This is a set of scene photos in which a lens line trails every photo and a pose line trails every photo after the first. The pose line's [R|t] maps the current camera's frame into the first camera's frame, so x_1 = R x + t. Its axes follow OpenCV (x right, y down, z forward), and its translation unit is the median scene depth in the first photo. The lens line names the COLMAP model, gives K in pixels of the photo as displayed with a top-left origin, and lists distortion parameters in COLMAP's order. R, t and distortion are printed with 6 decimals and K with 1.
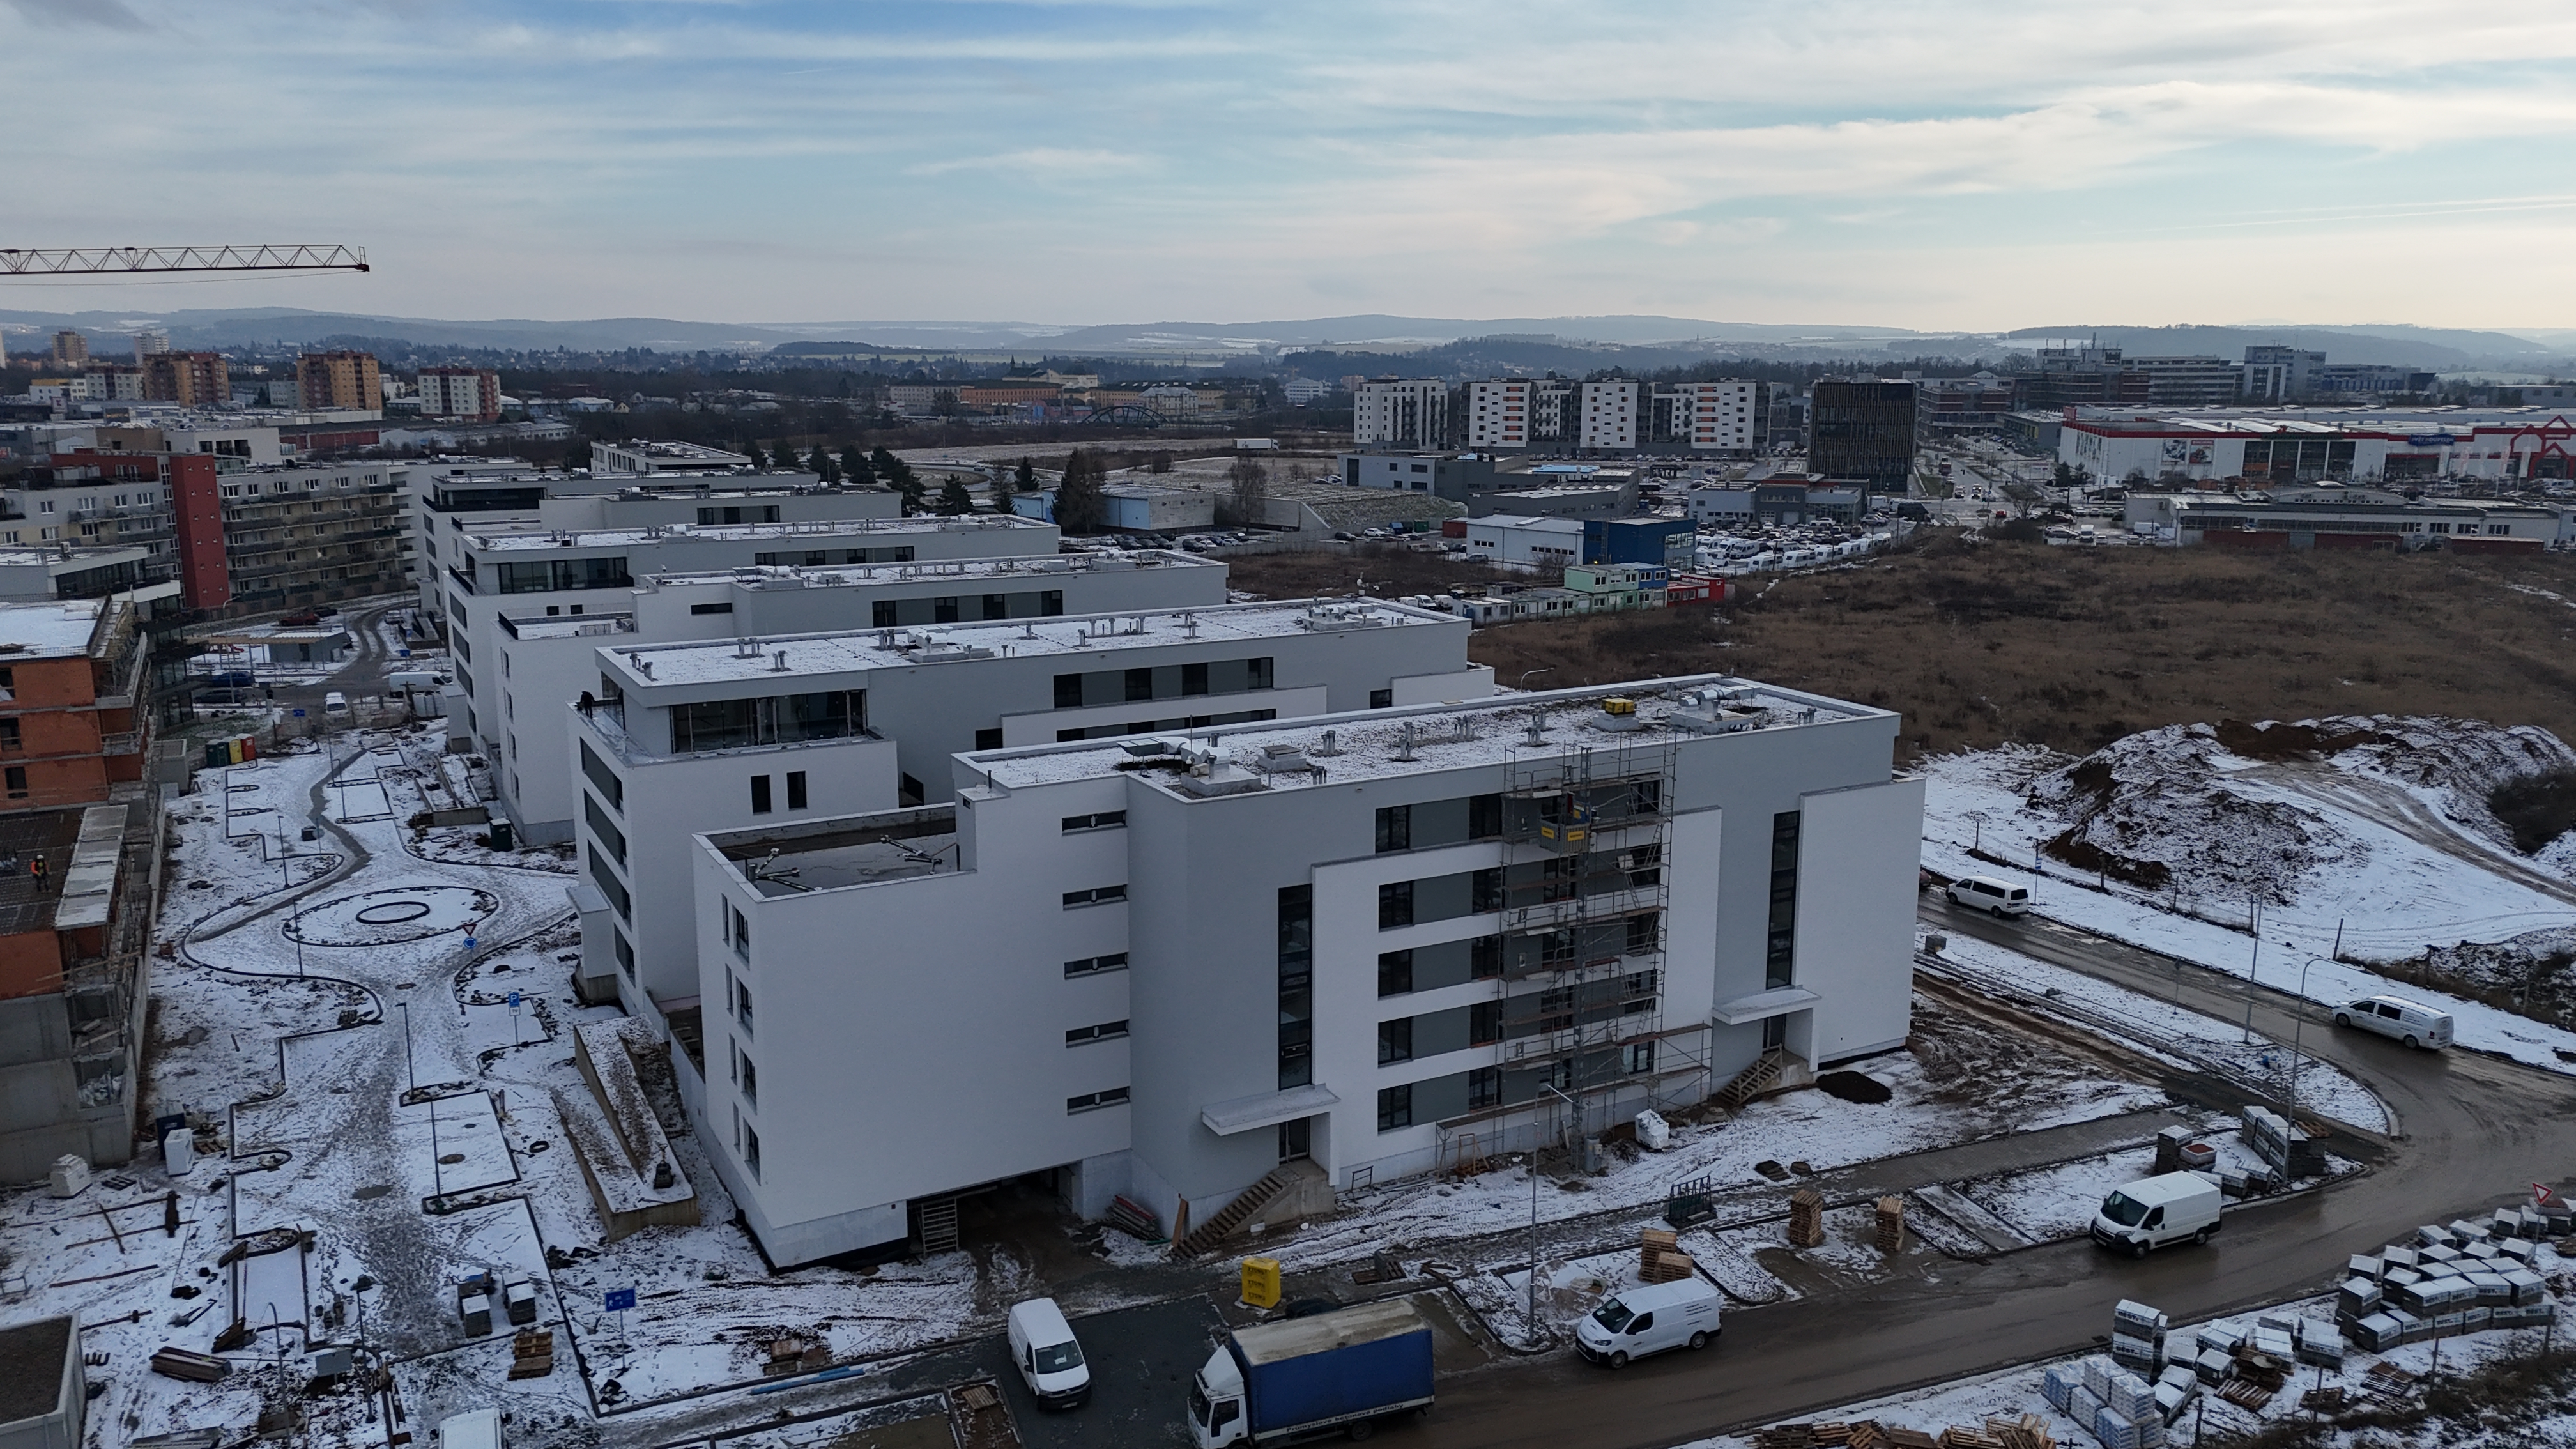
lens RADIAL K [[1841.6, 0, 1288.0], [0, 1841.6, 724.5], [0, 0, 1]] dist [0.009356, 0.002761]
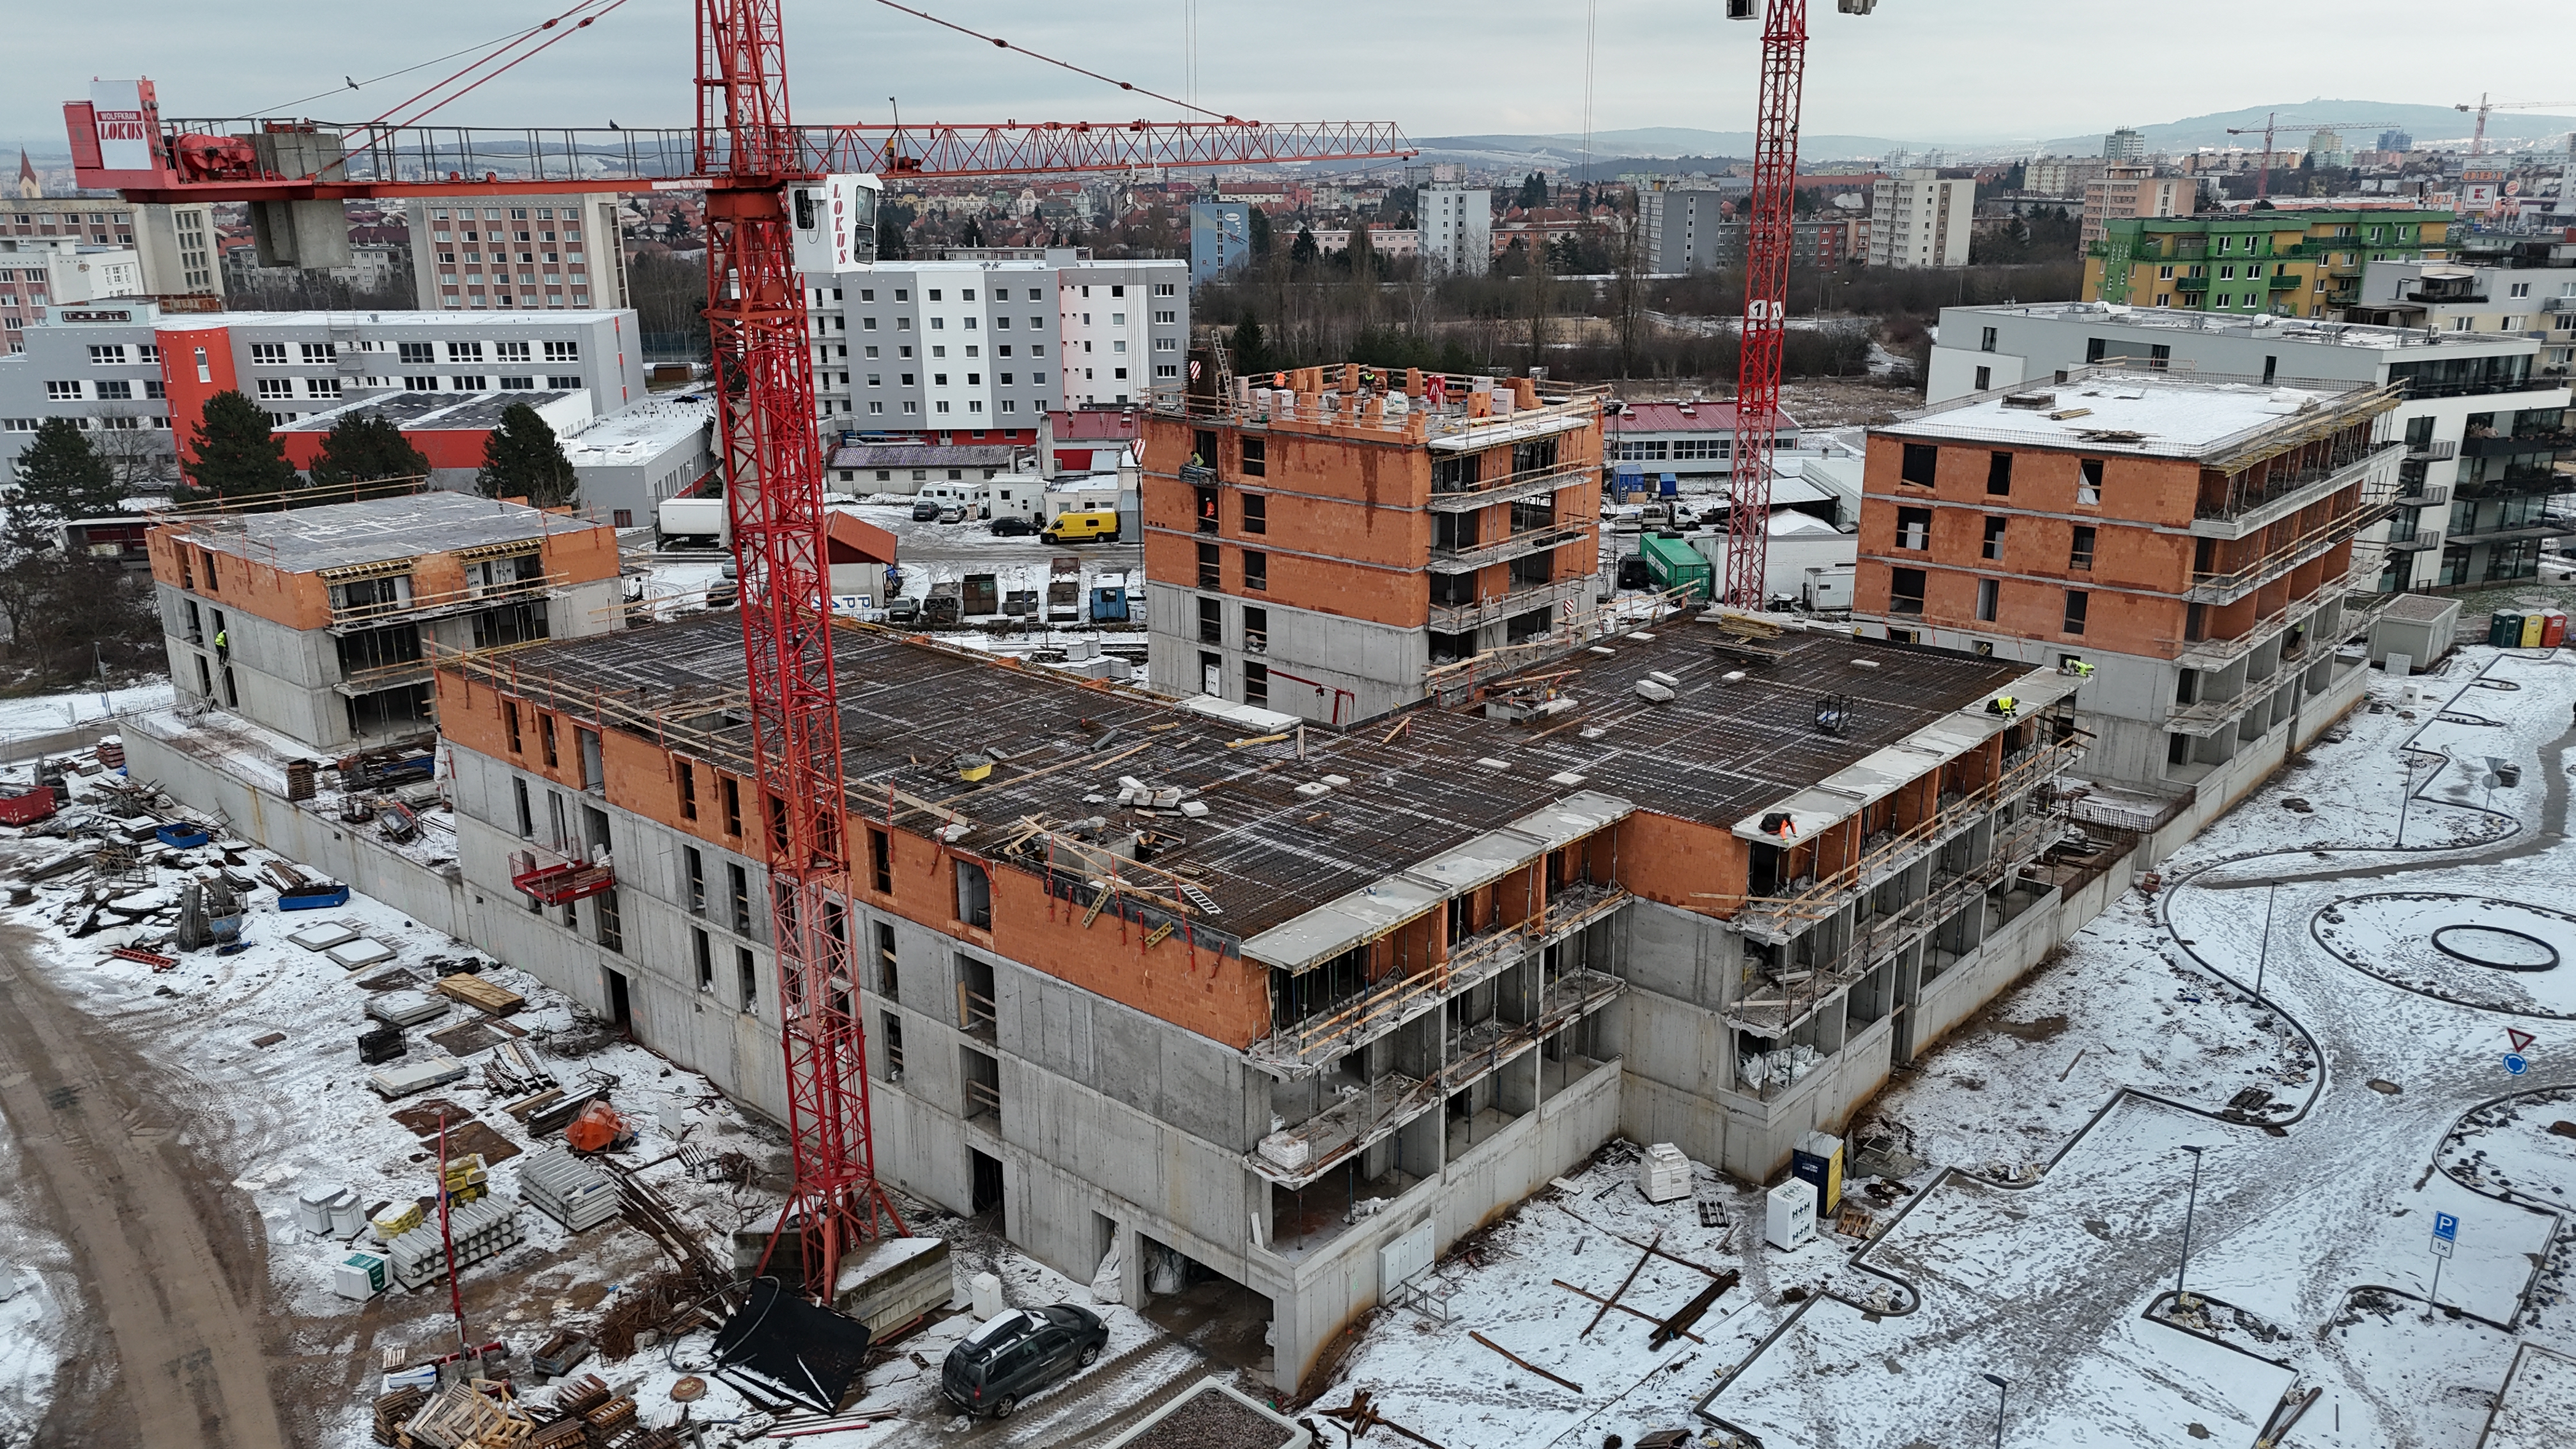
lens RADIAL K [[1873.6, 0, 1342.5], [0, 1873.6, 728.5], [0, 0, 1]] dist [0.089052, -0.083496]
pose [[0.343694, 0.261928, -0.901814, -0.064795], [-0.178749, 0.961004, 0.210996, -0.030740], [0.921913, 0.088680, 0.377110, 0.393285]]
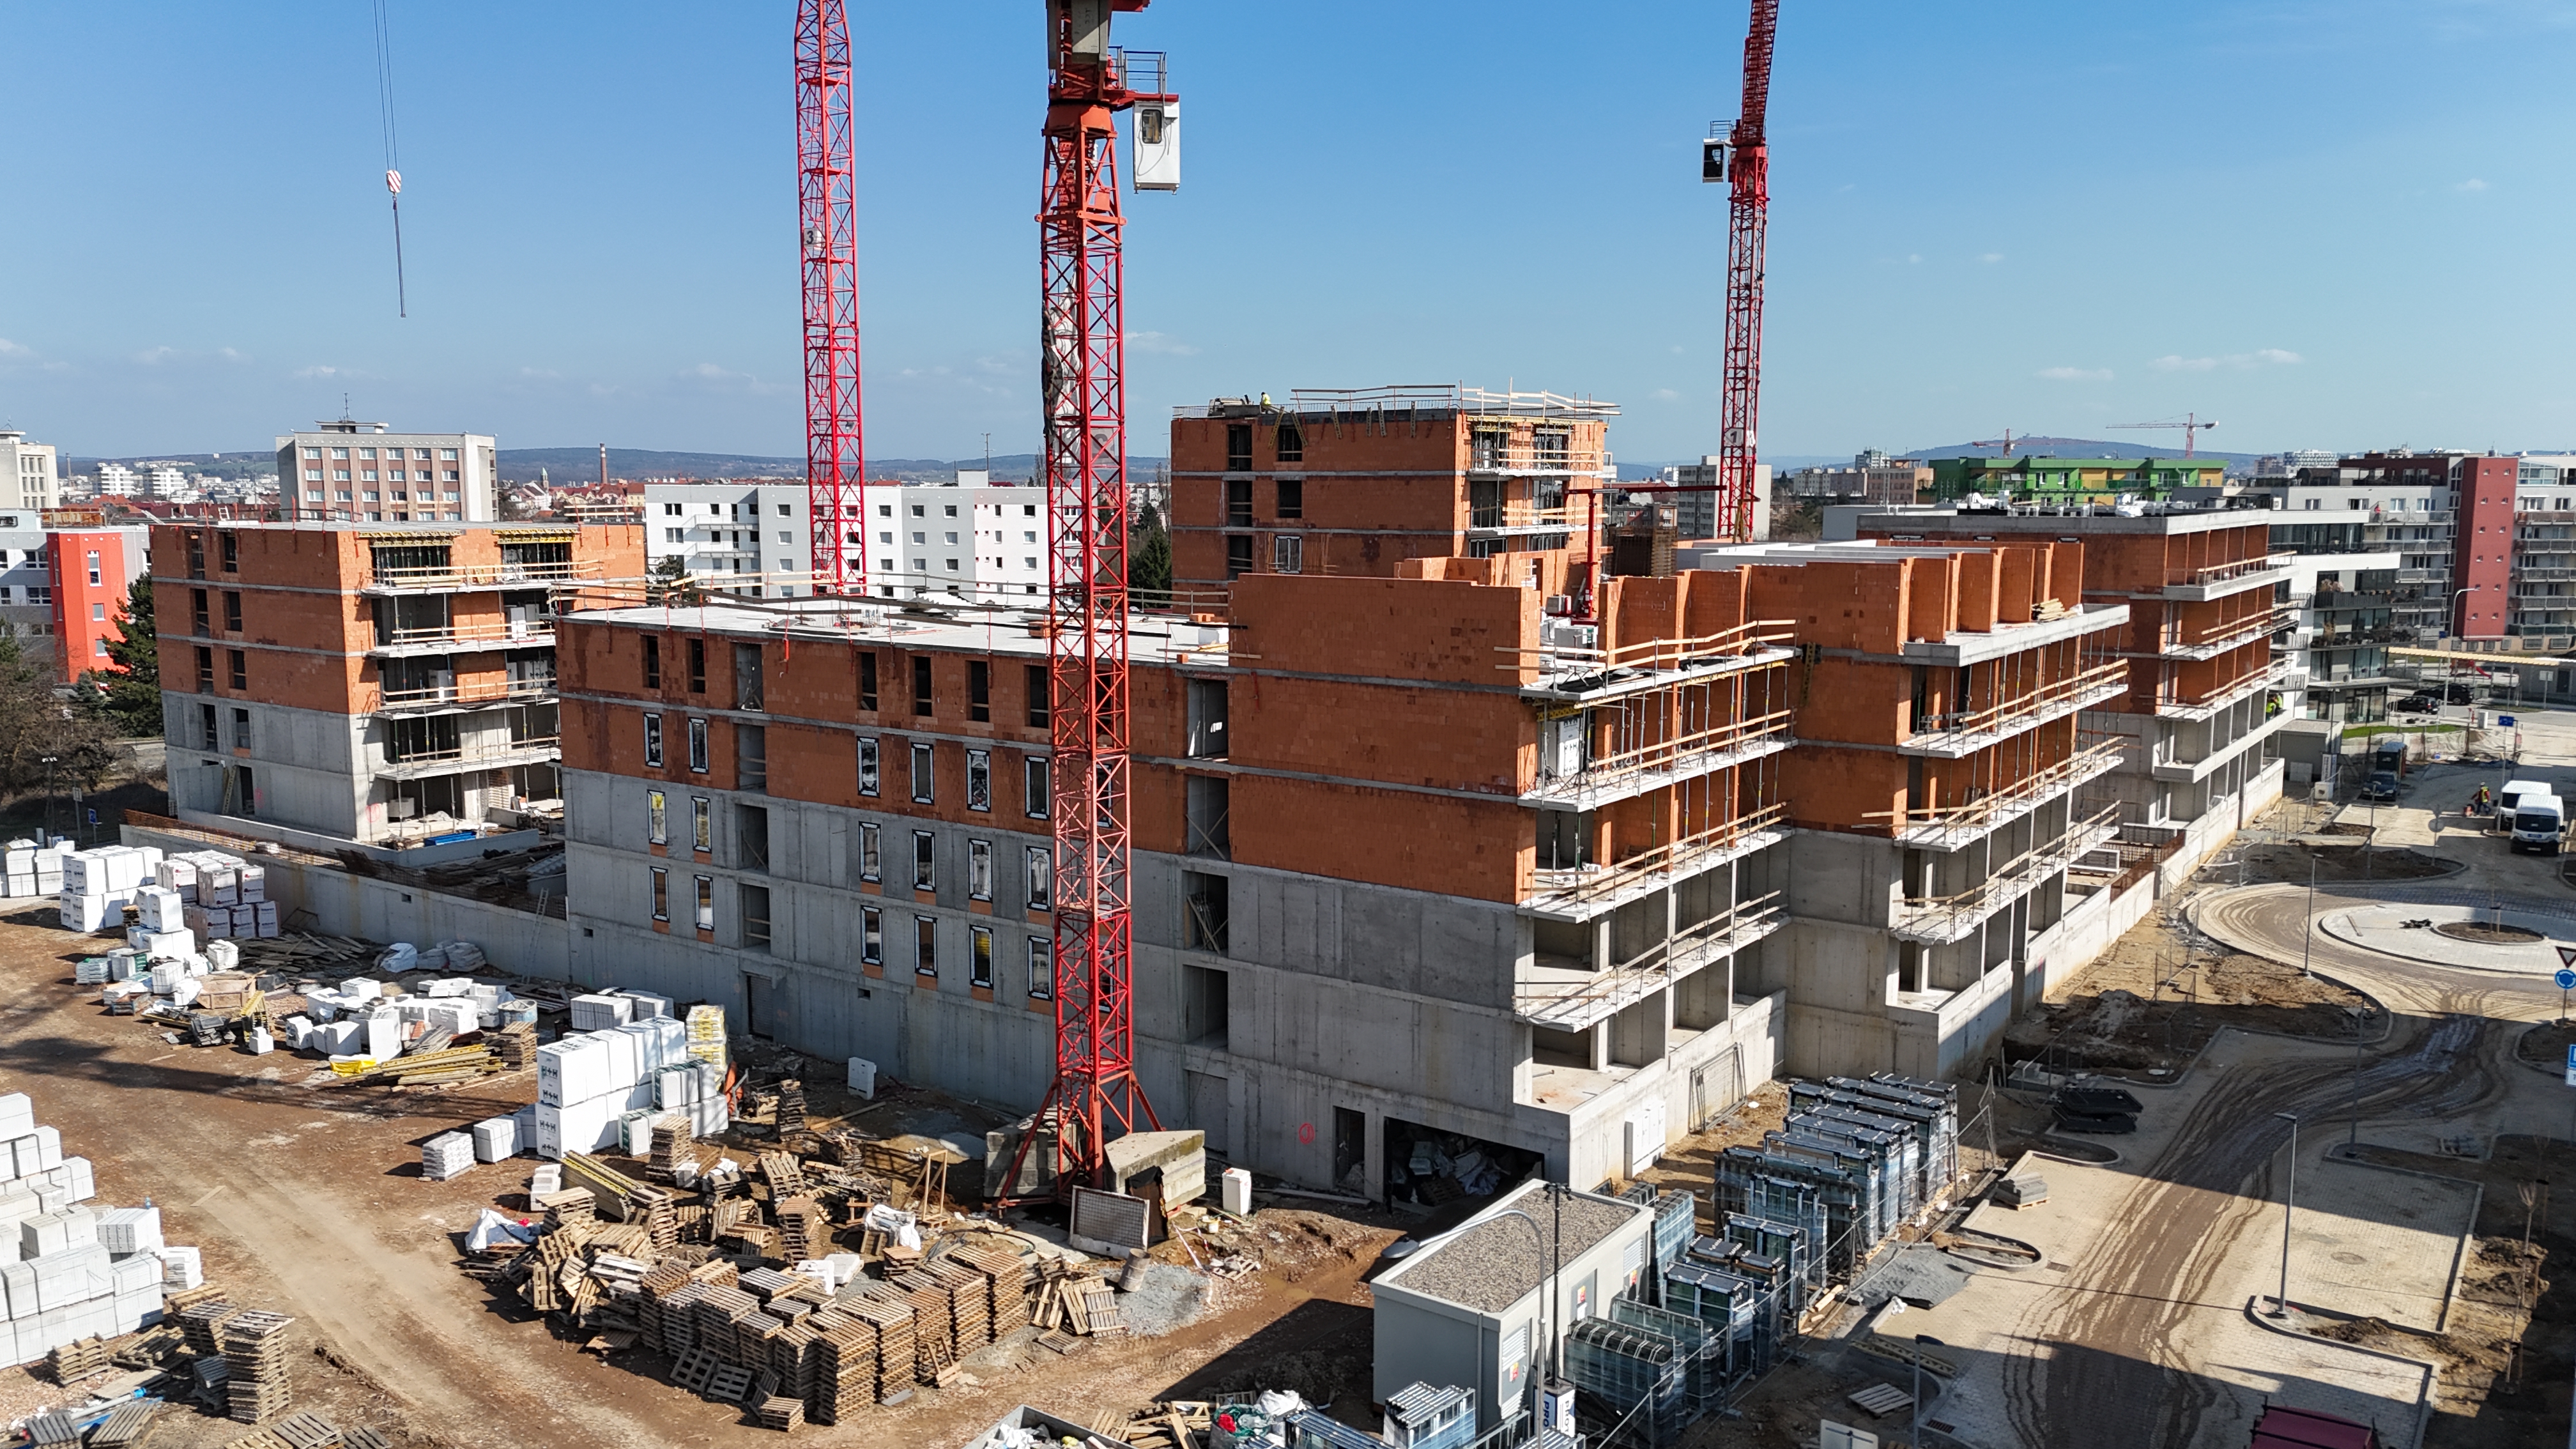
lens RADIAL K [[1868.4, 0, 1343.0], [0, 1868.4, 727.6], [0, 0, 1]] dist [0.089856, -0.076932]
pose [[0.441904, 0.111608, -0.890092, -0.058932], [-0.176342, 0.983678, 0.035794, 0.073784], [0.879559, 0.141143, 0.454373, 0.299393]]
